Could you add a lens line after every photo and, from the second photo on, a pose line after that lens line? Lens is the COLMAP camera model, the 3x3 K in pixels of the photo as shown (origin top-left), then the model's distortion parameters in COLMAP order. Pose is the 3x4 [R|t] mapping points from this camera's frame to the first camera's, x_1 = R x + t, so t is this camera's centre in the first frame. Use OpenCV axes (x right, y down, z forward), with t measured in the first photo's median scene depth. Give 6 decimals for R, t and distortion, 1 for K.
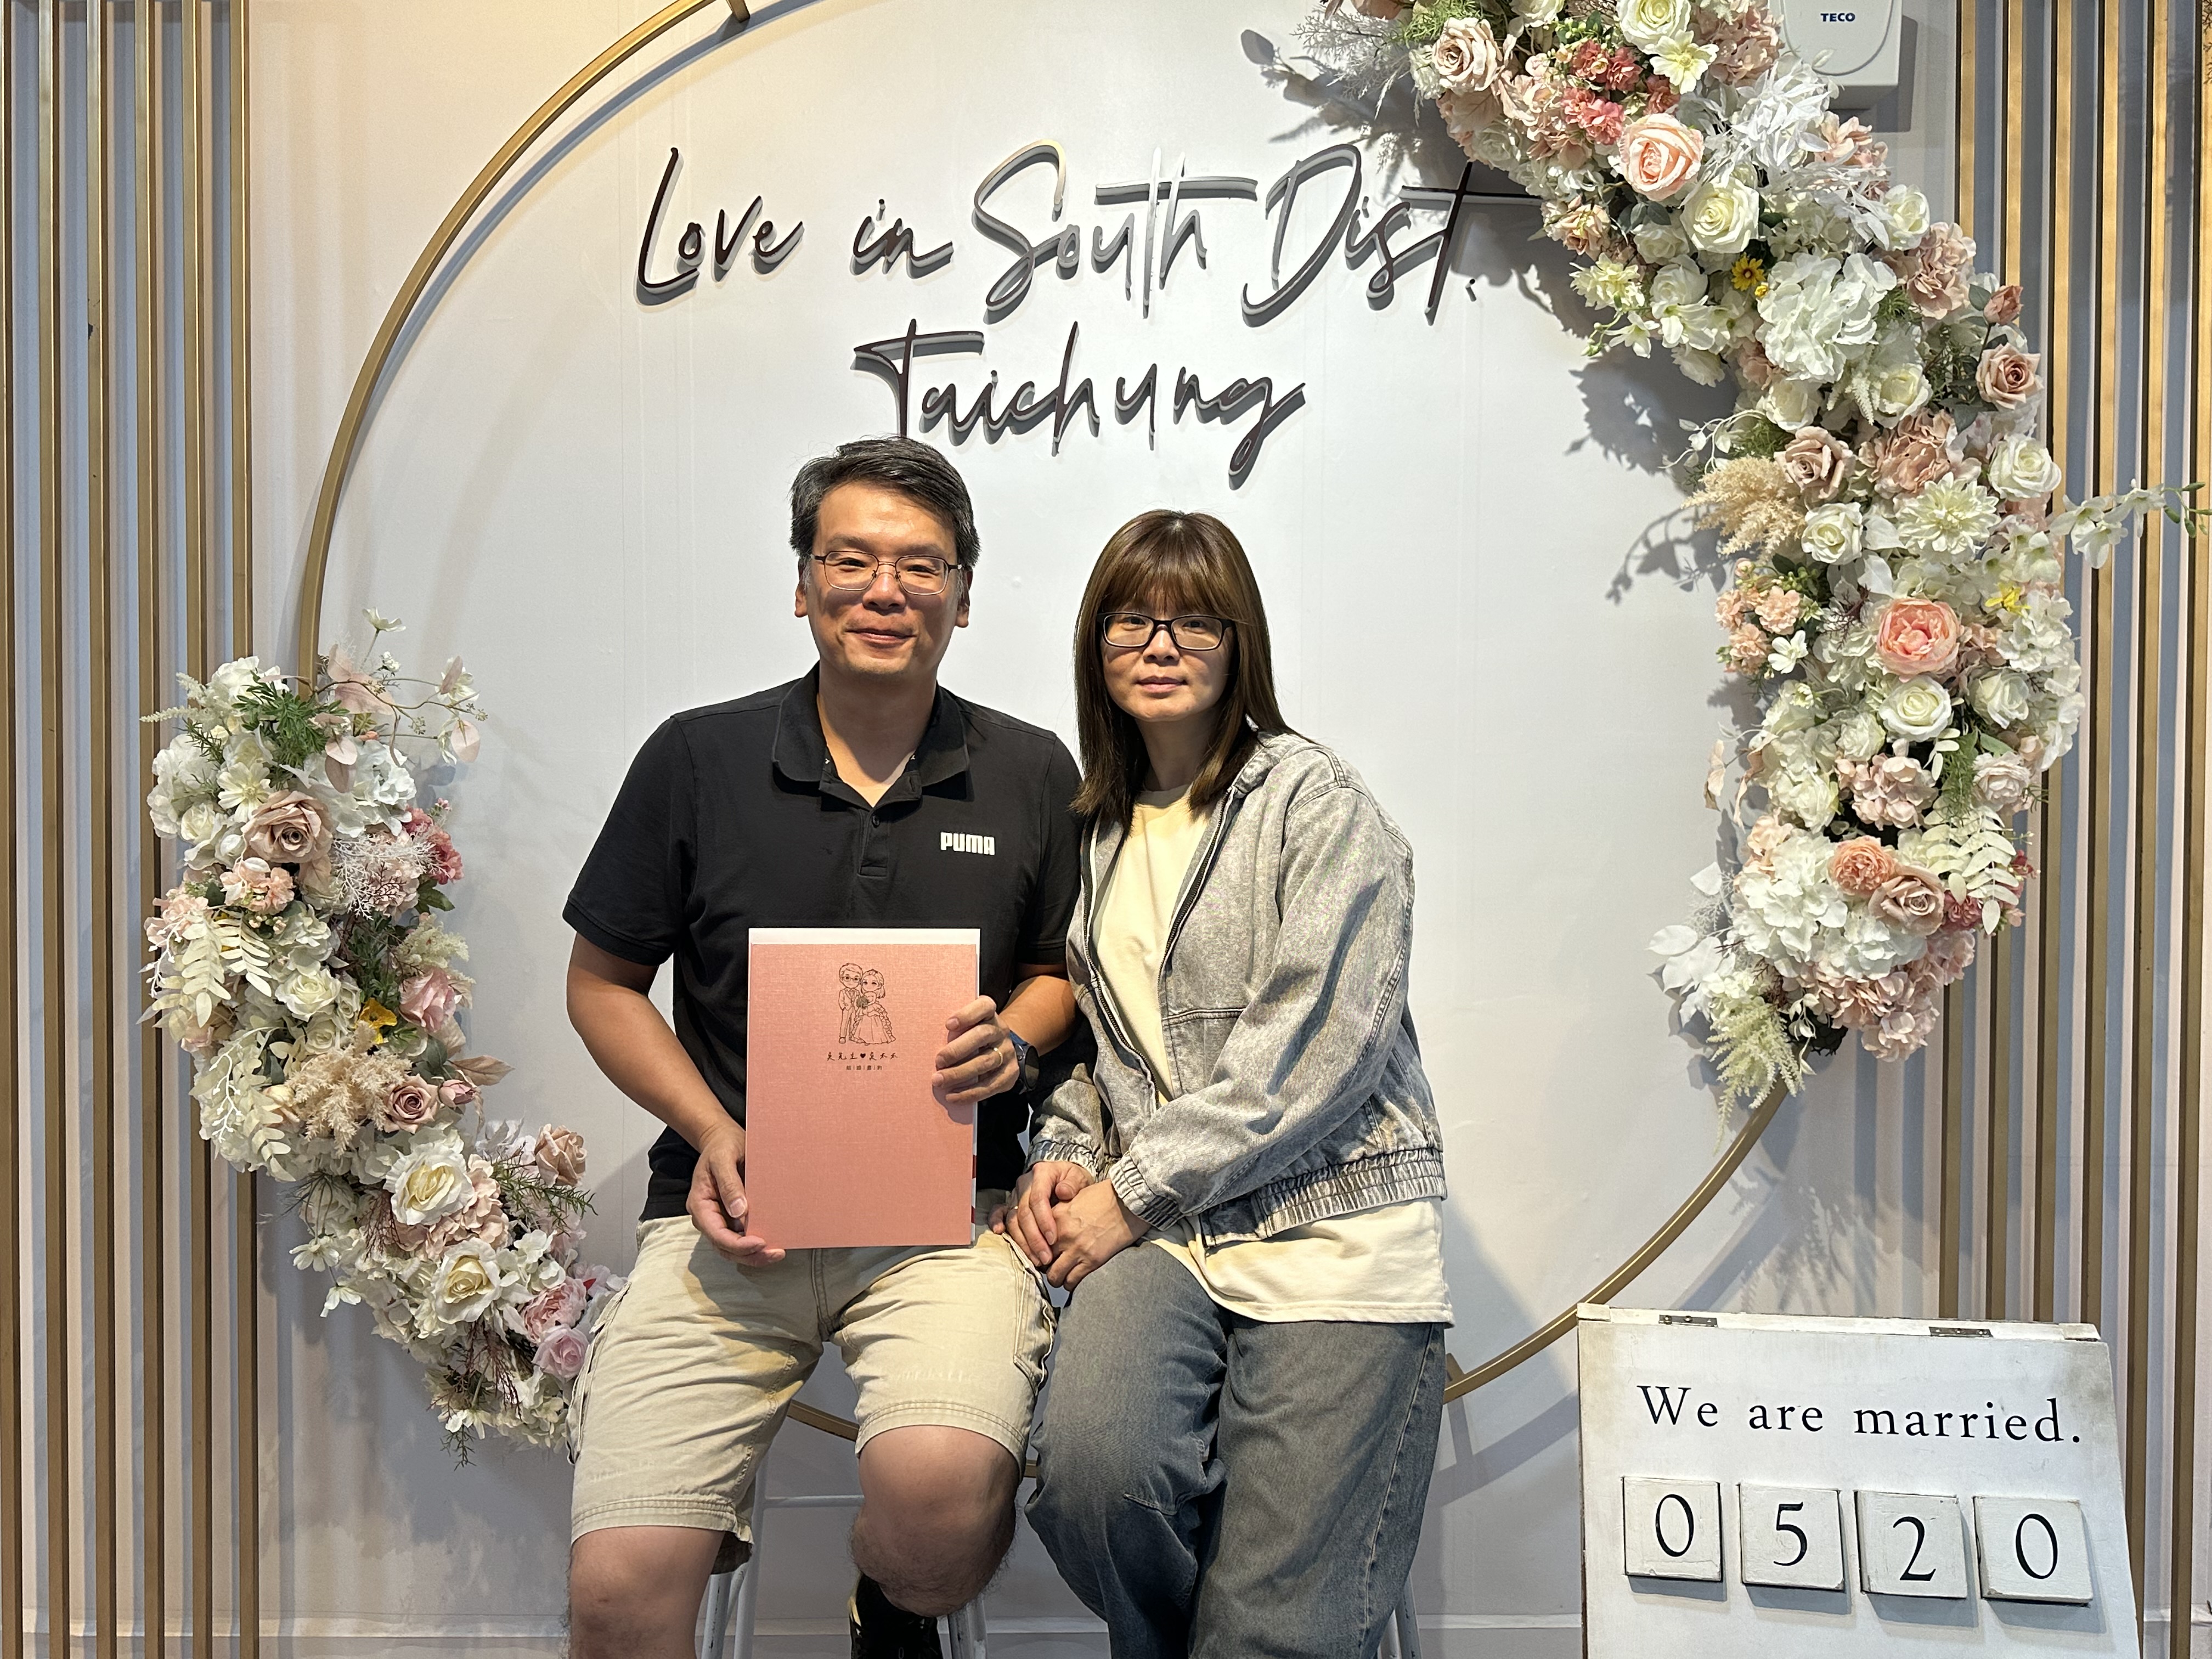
lens RADIAL K [[1864.4, 0, 1107.4], [0, 1864.4, 852.3], [0, 0, 1]] dist [0.034250, -0.054008]
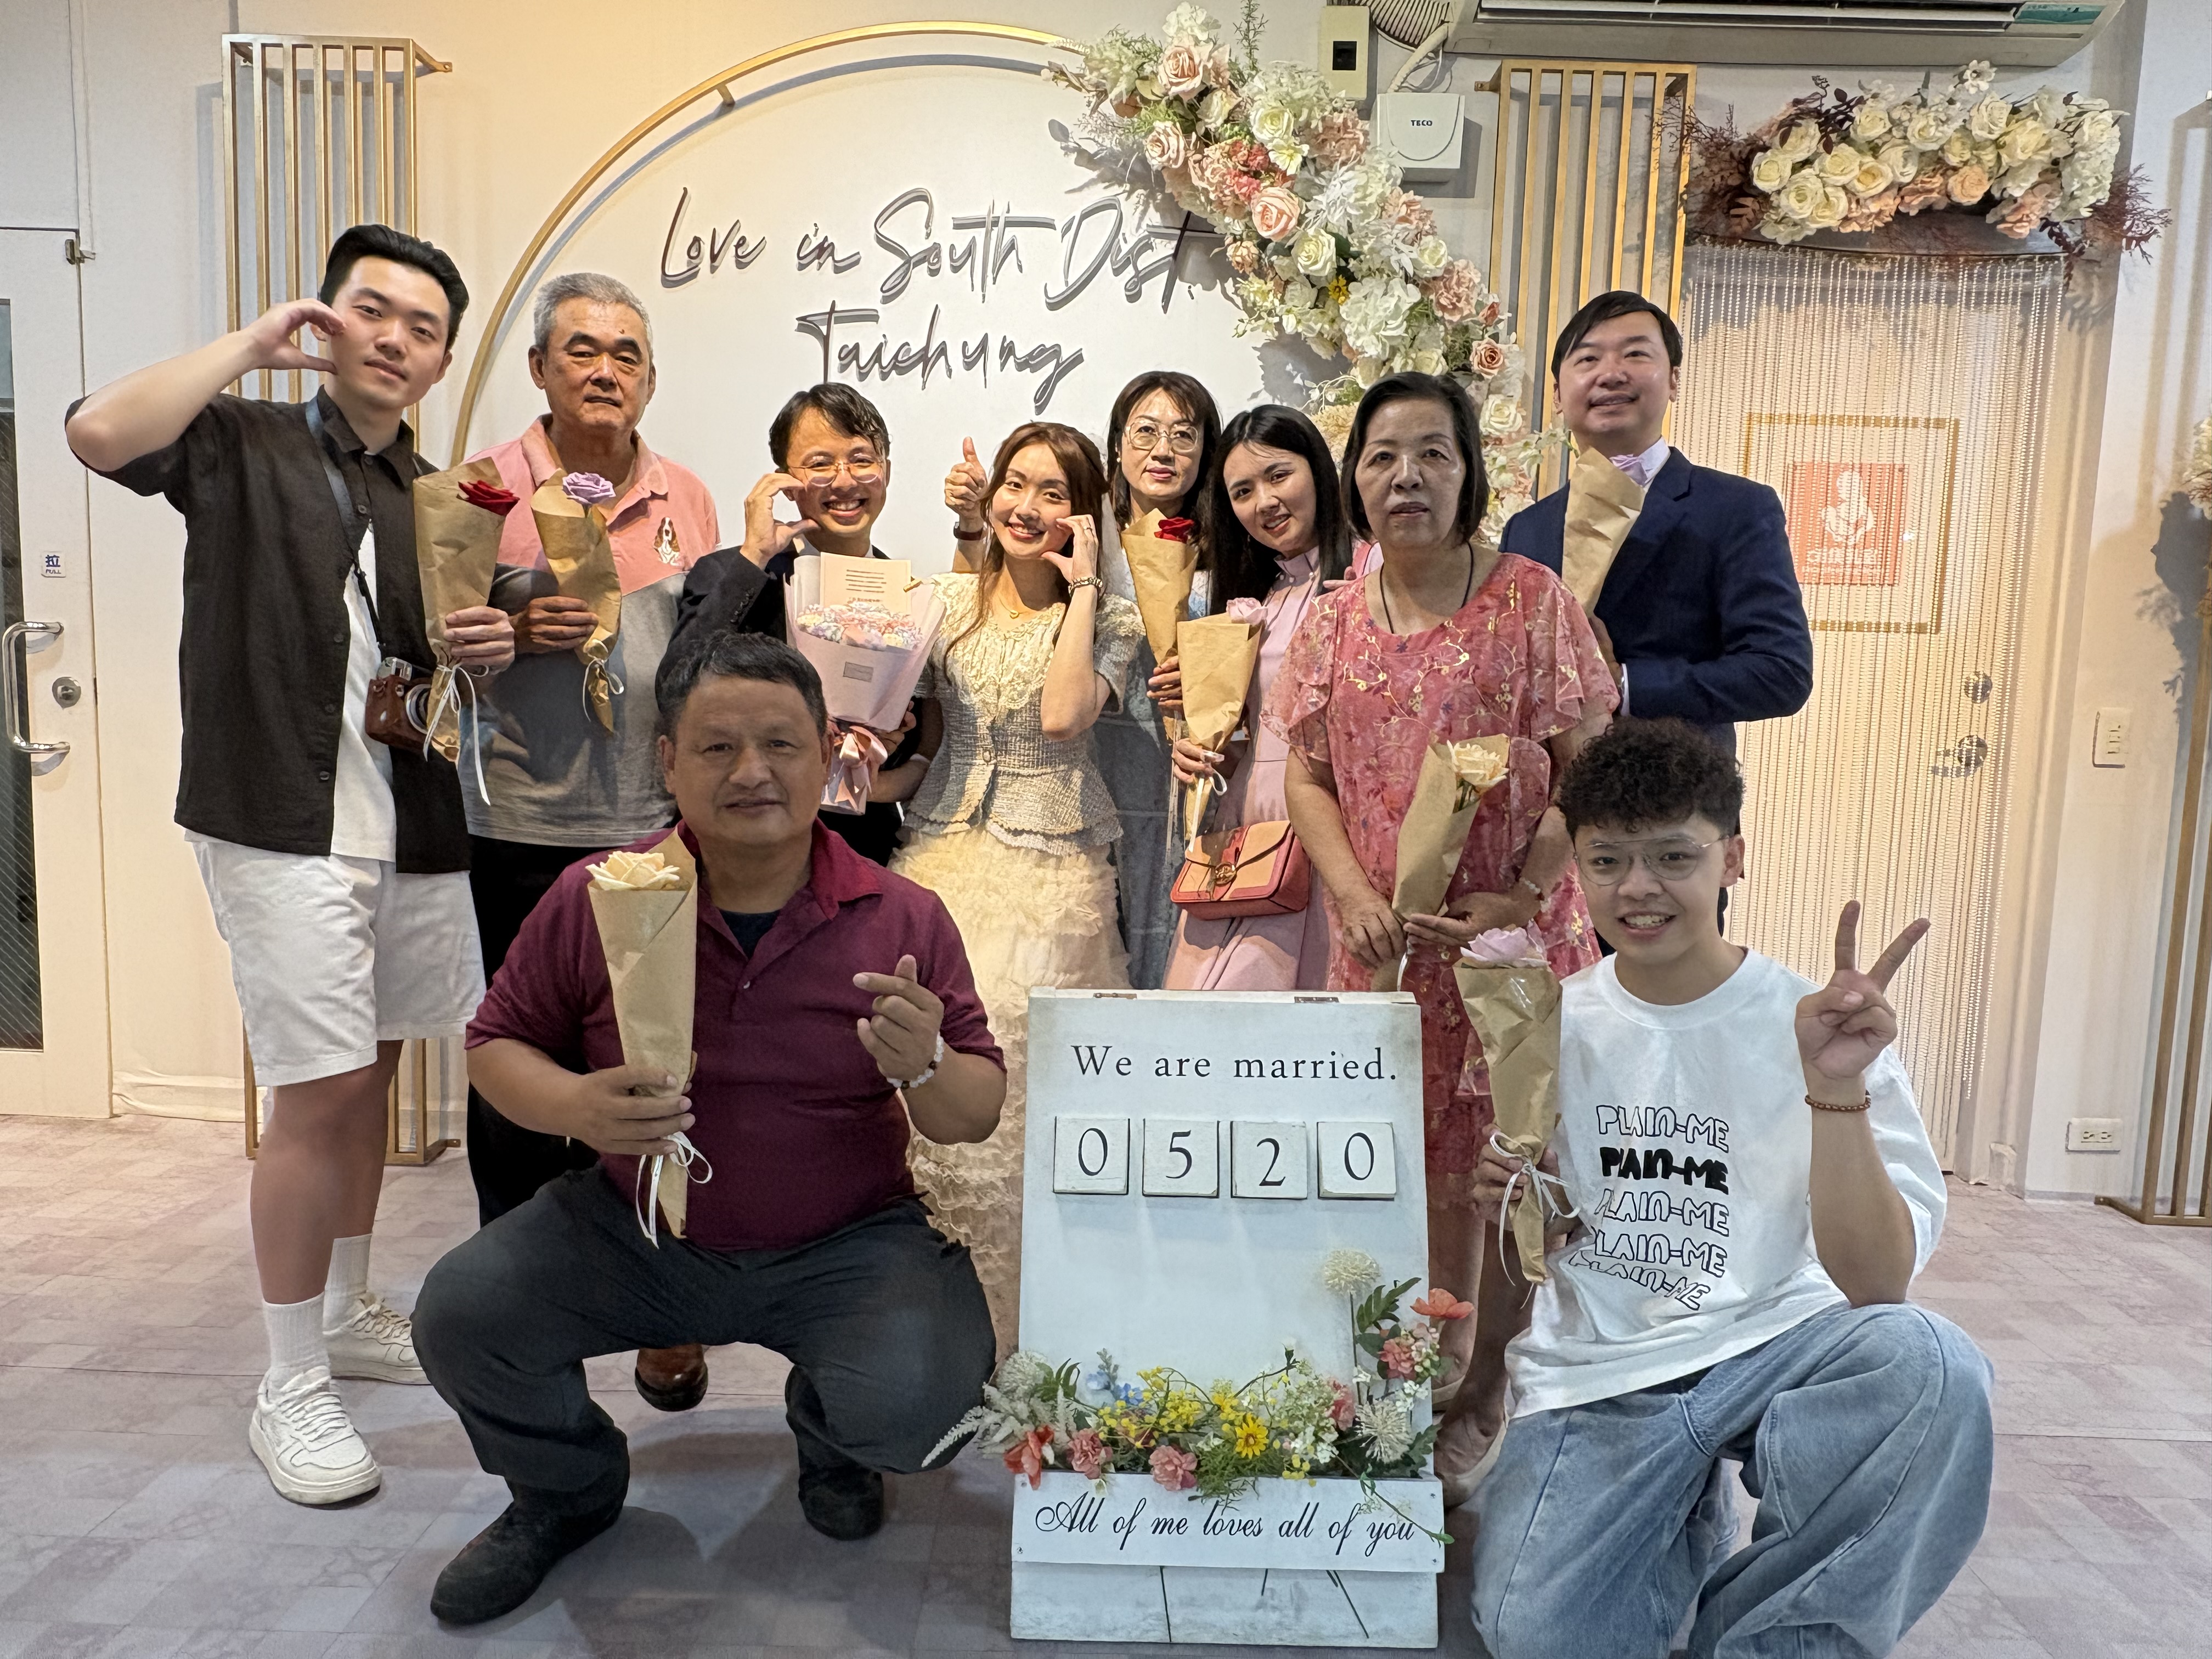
lens RADIAL K [[1405.2, 0, 1073.1], [0, 1405.2, 809.2], [0, 0, 1]] dist [-0.014752, 0.009649]
pose [[0.999377, 0.033094, -0.012304, 0.136957], [-0.032107, 0.996798, 0.073228, 0.053256], [0.014688, -0.072787, 0.997239, -0.225574]]
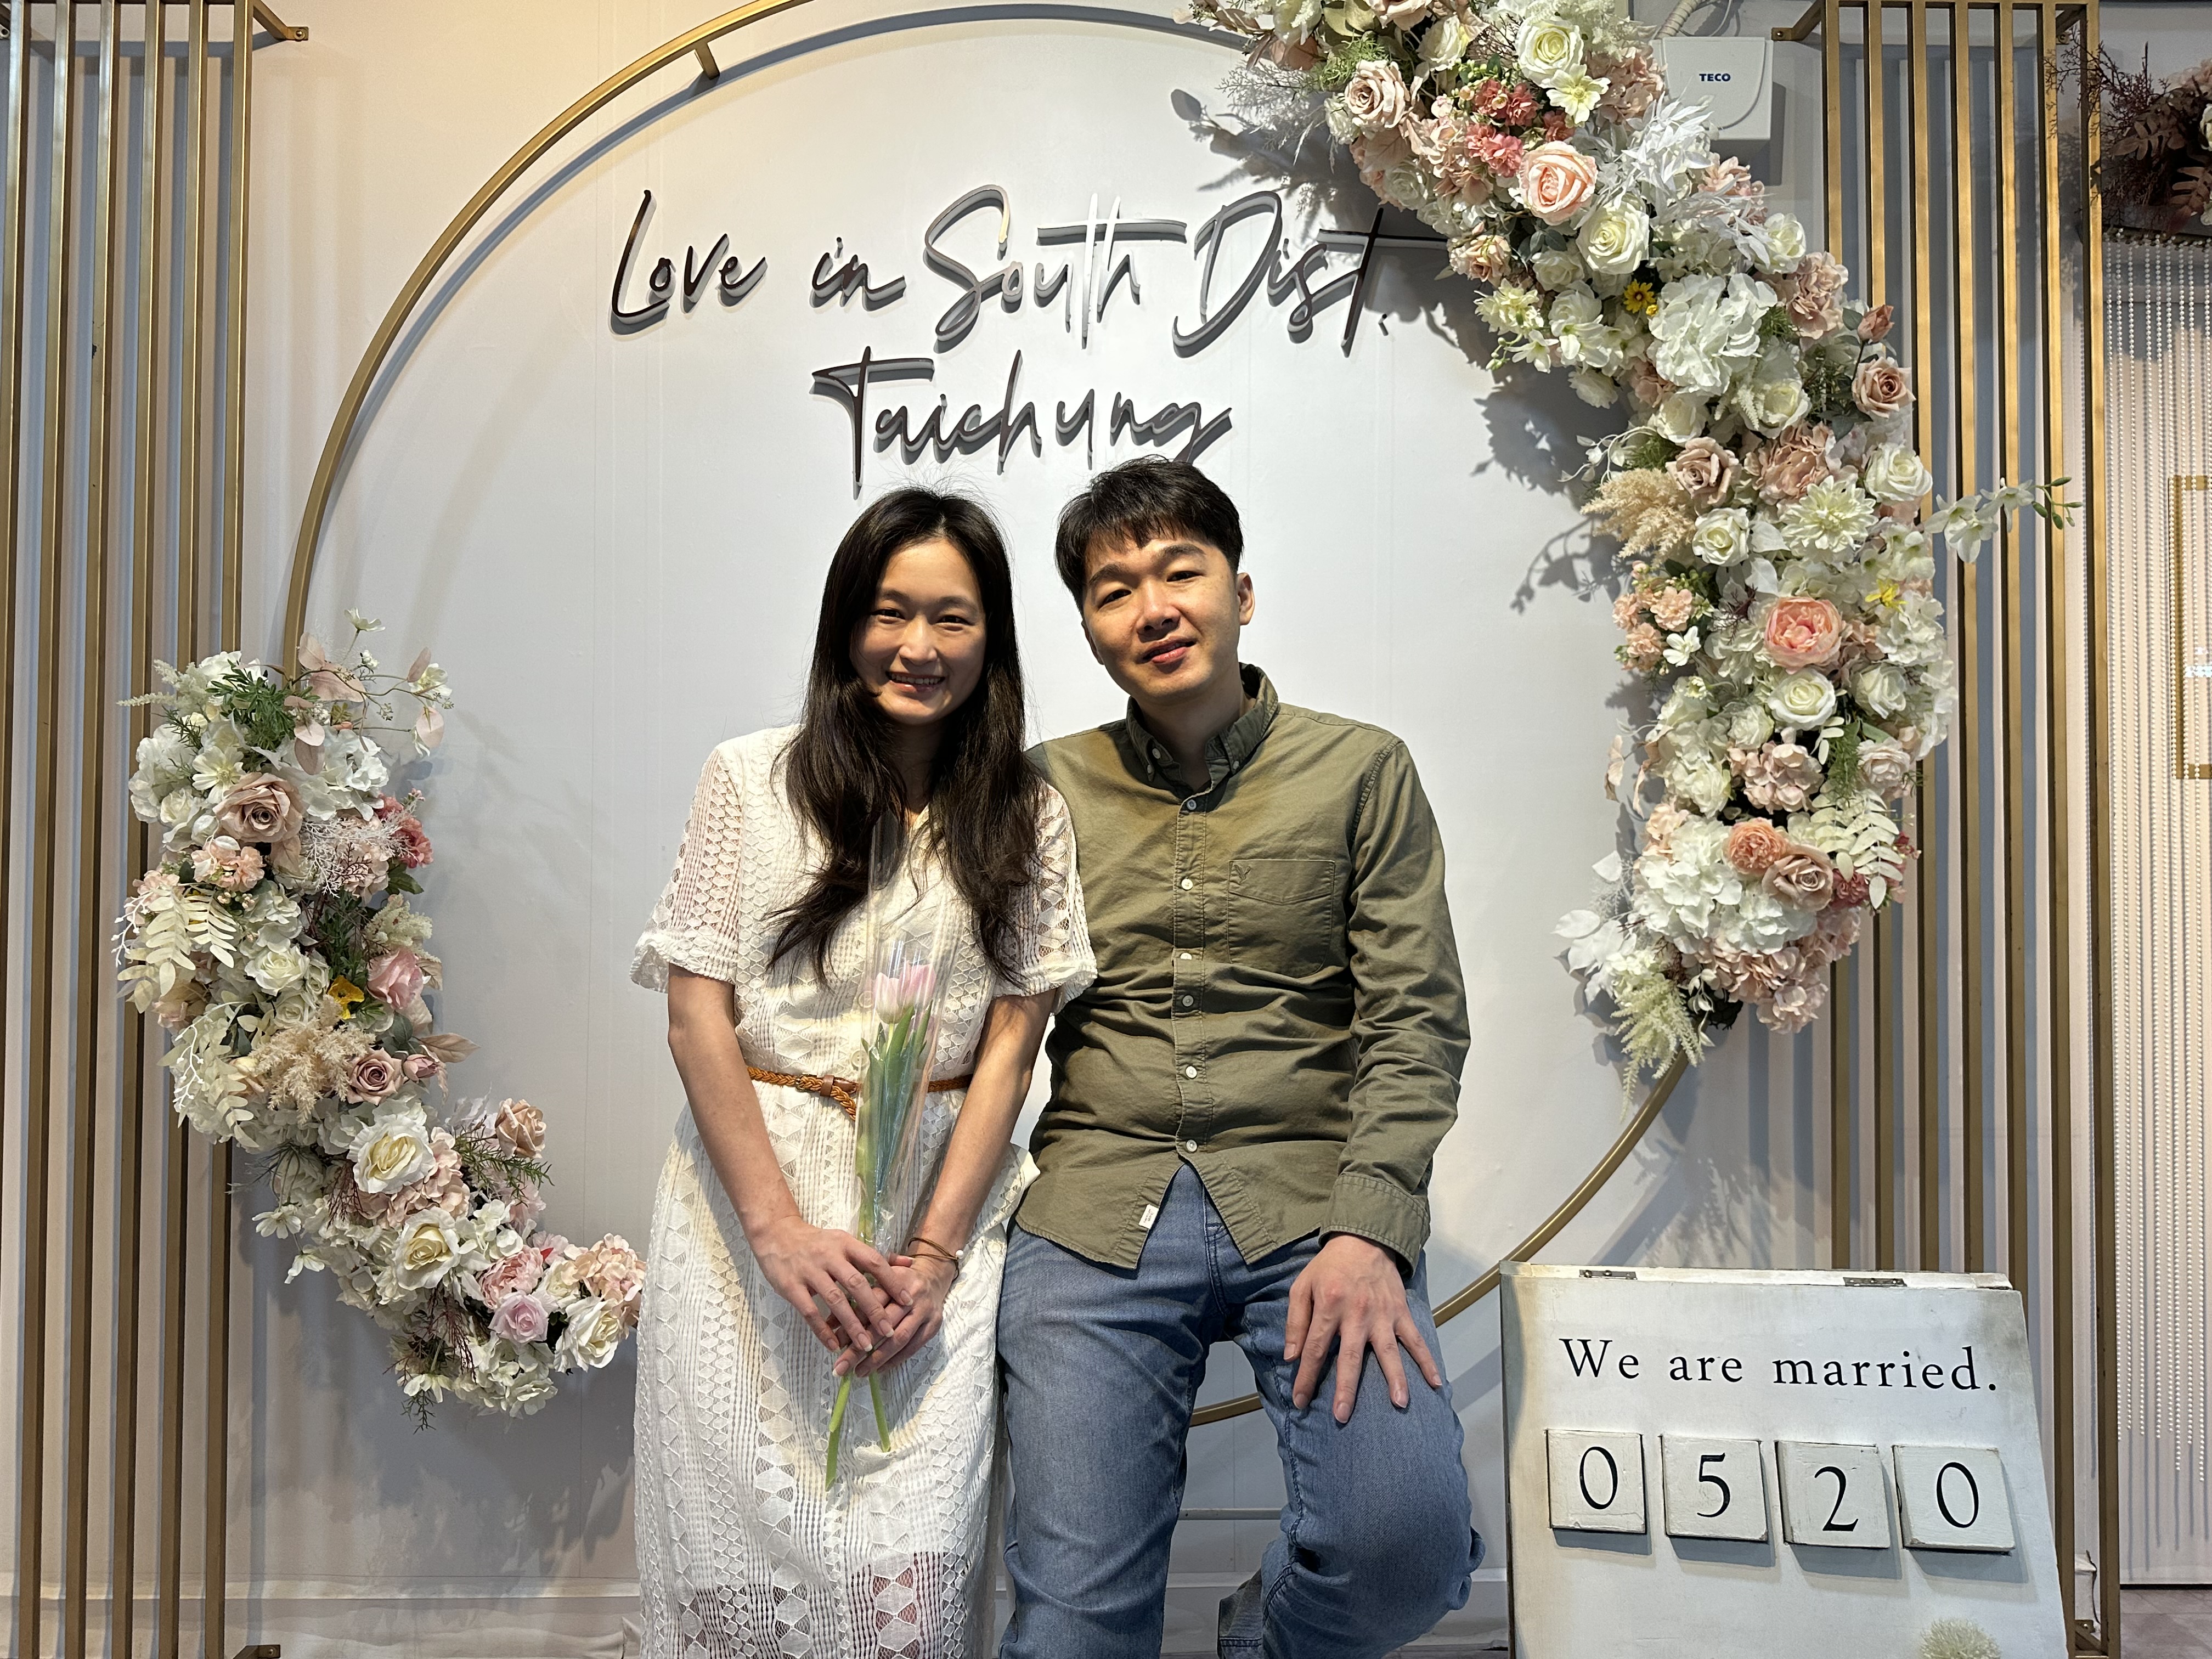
lens RADIAL K [[1618.0, 0, 1100.9], [0, 1618.0, 817.7], [0, 0, 1]] dist [0.010471, -0.020303]
pose [[0.999850, 0.000890, 0.017280, 0.015825], [-0.000028, 0.998758, -0.049826, 0.035211], [-0.017303, 0.049818, 0.998608, 0.085374]]
